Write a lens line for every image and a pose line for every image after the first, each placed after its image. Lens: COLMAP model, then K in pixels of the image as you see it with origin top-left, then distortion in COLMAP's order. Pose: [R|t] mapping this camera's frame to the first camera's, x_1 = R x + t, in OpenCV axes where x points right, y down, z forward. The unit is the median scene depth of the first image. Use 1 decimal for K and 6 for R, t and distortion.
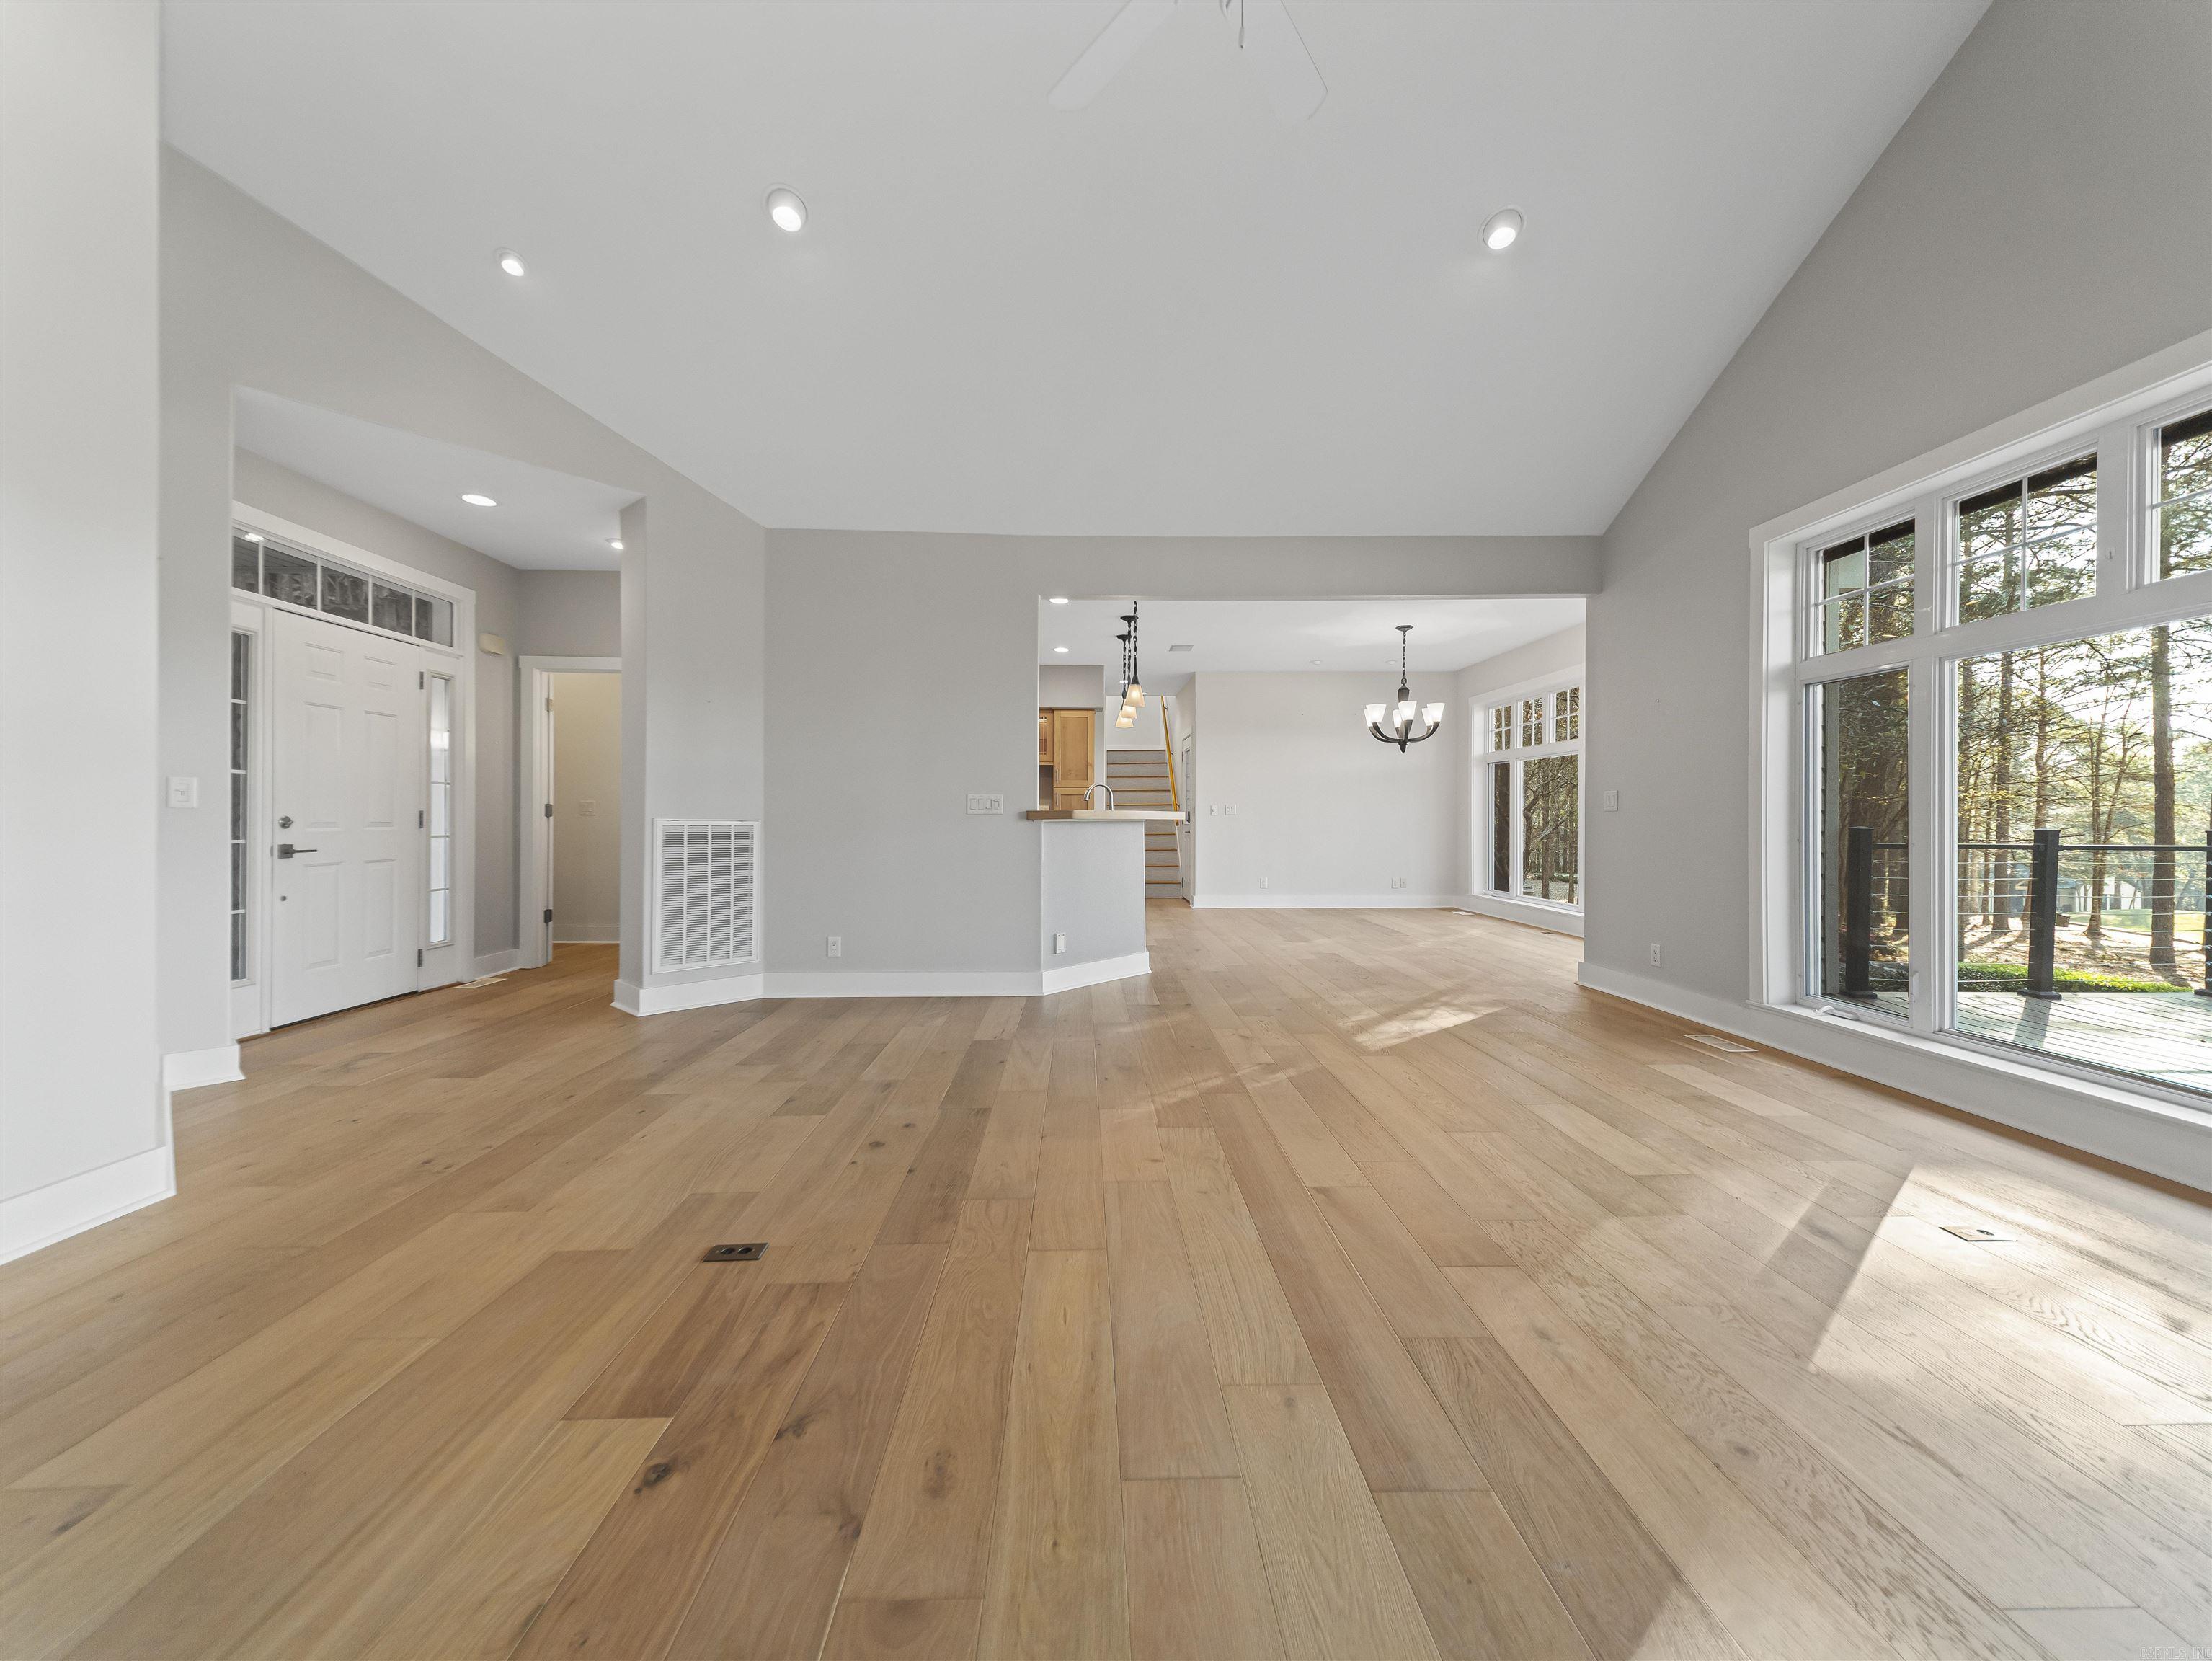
lens RADIAL K [[856.0, 0, 1113.7], [0, 856.0, 815.0], [0, 0, 1]] dist [0.023093, -0.005888]
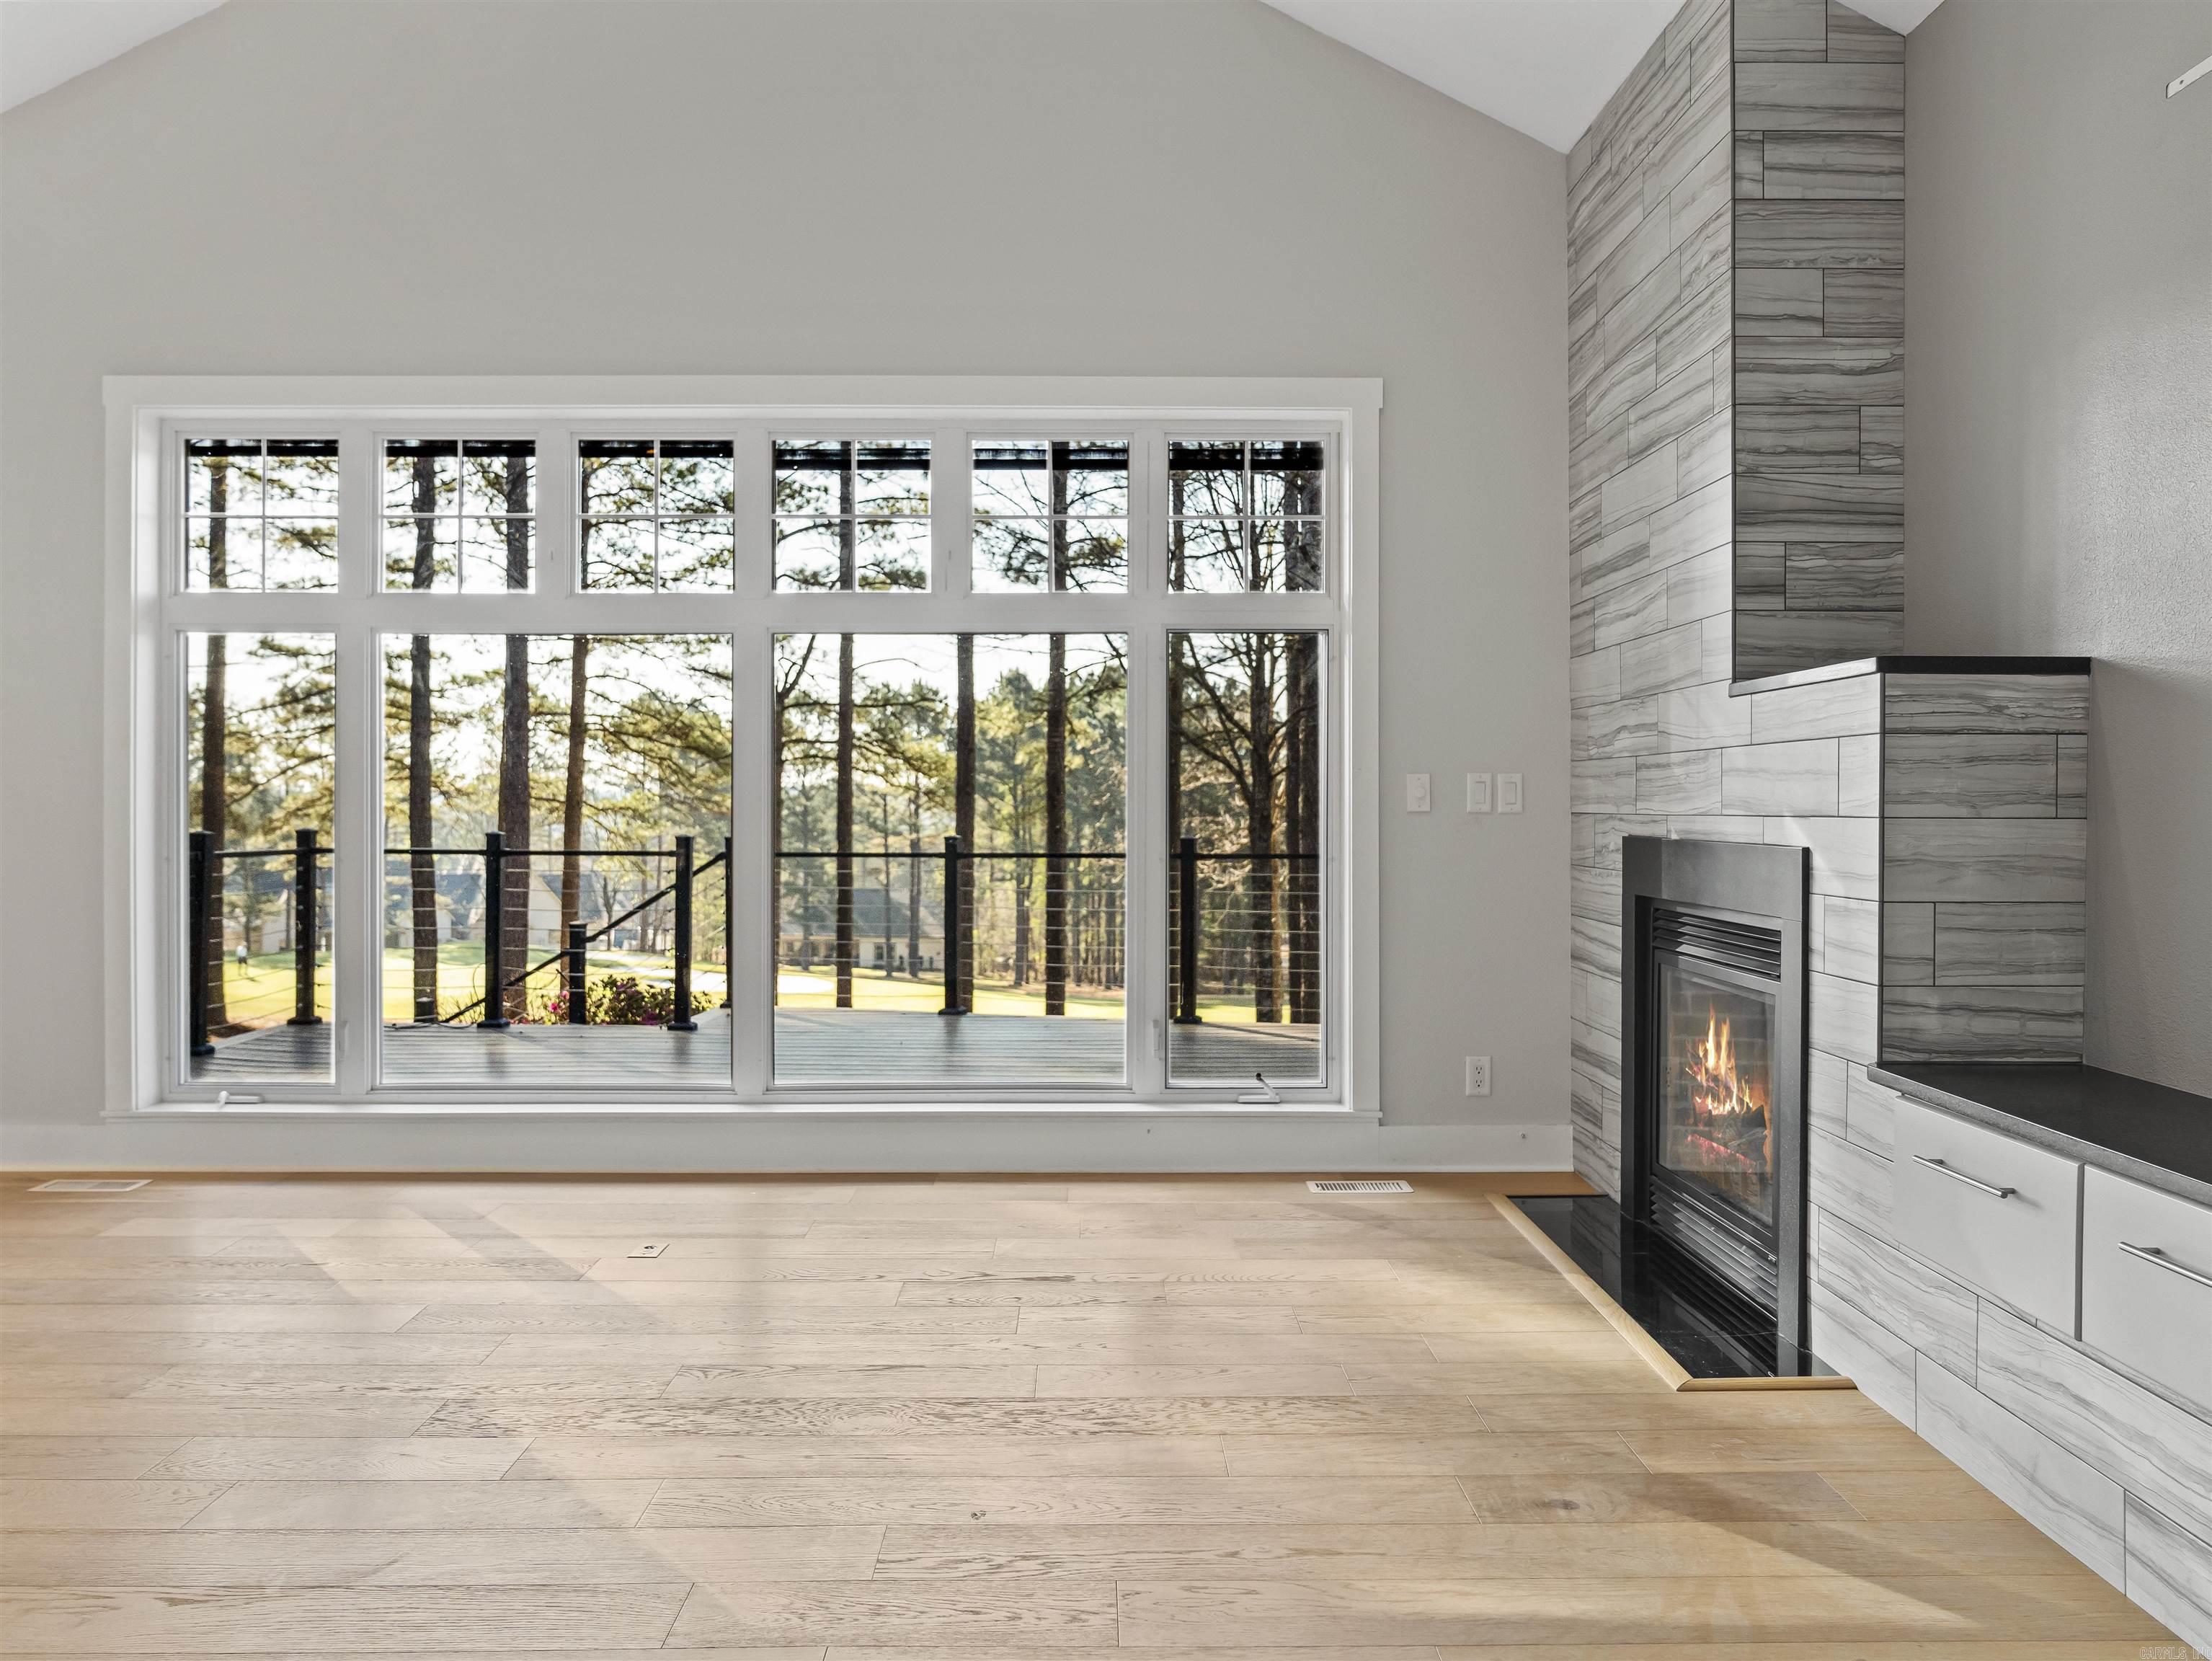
lens RADIAL K [[1726.3, 0, 1091.8], [0, 1726.3, 794.8], [0, 0, 1]] dist [-0.029132, 0.014781]
pose [[0.031387, 0.001910, 0.999505, -0.398835], [-0.002470, 0.999995, -0.001834, -0.014020], [-0.999504, -0.002411, 0.031391, 0.185793]]
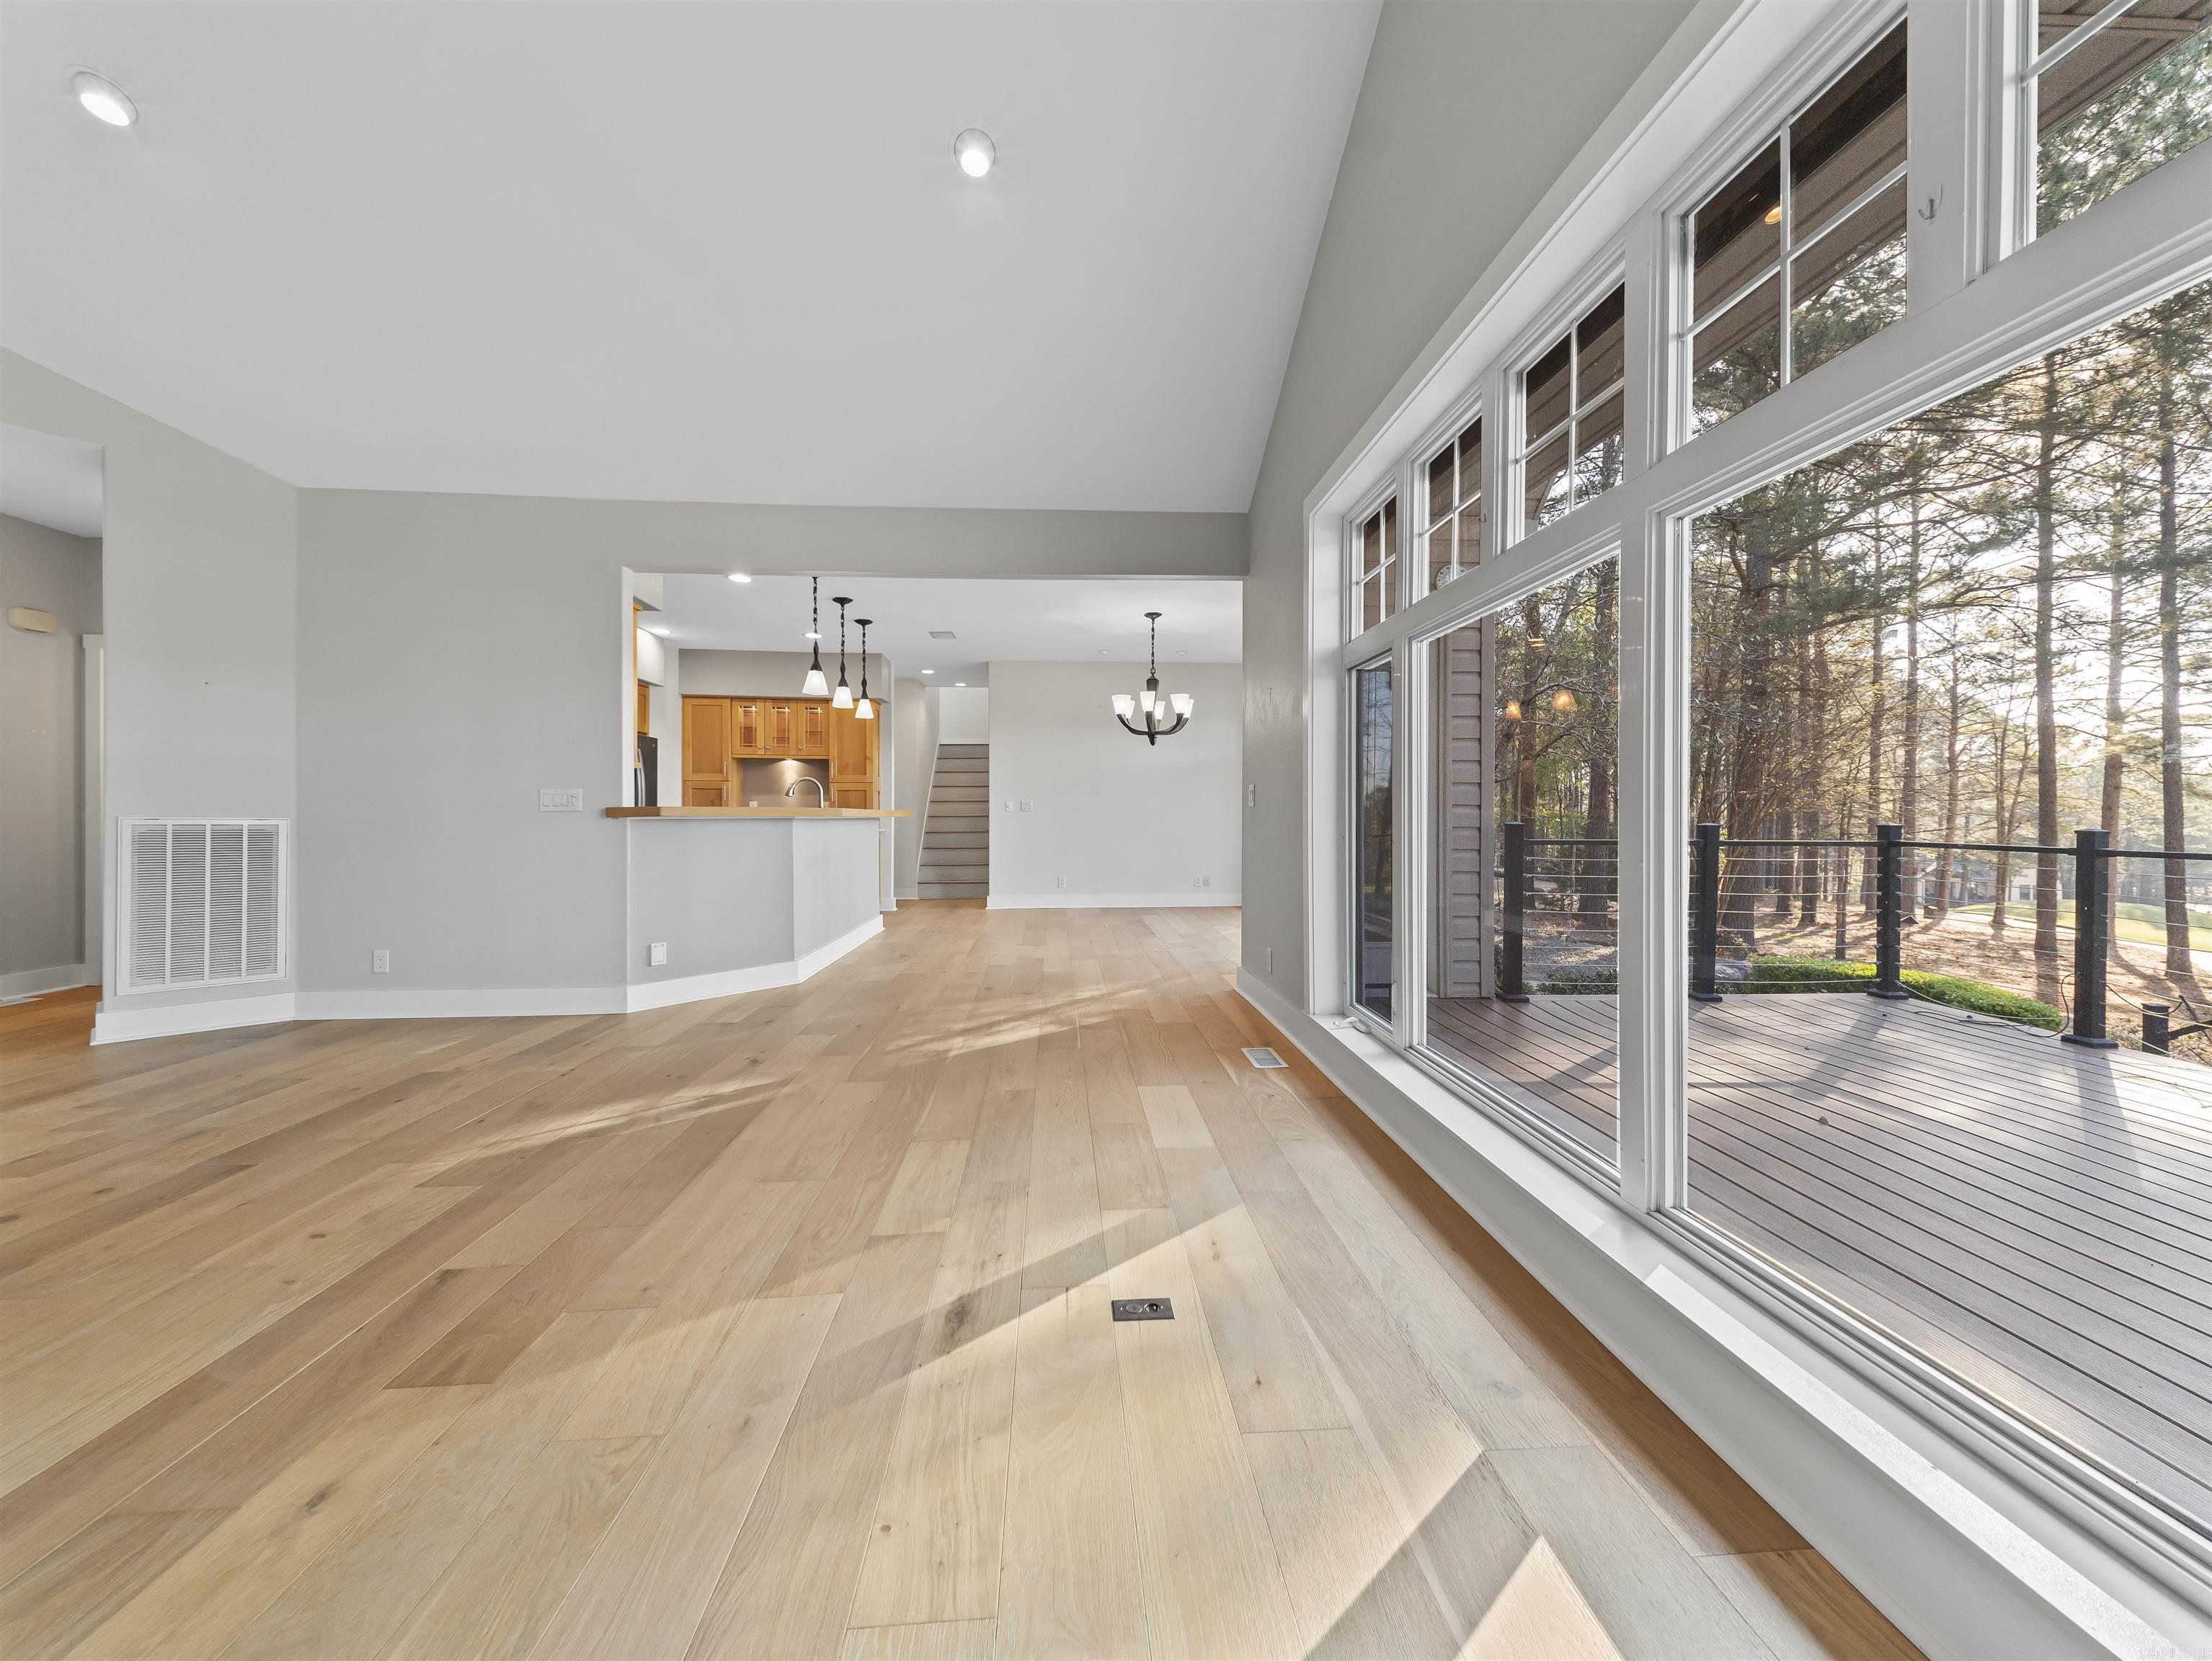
lens RADIAL K [[856.0, 0, 1117.8], [0, 856.0, 813.2], [0, 0, 1]] dist [0.023093, -0.005888]
pose [[0.999261, -0.002639, 0.038343, 0.396656], [0.002572, 0.999995, 0.001808, 0.000779], [-0.038348, -0.001708, 0.999263, 0.074163]]
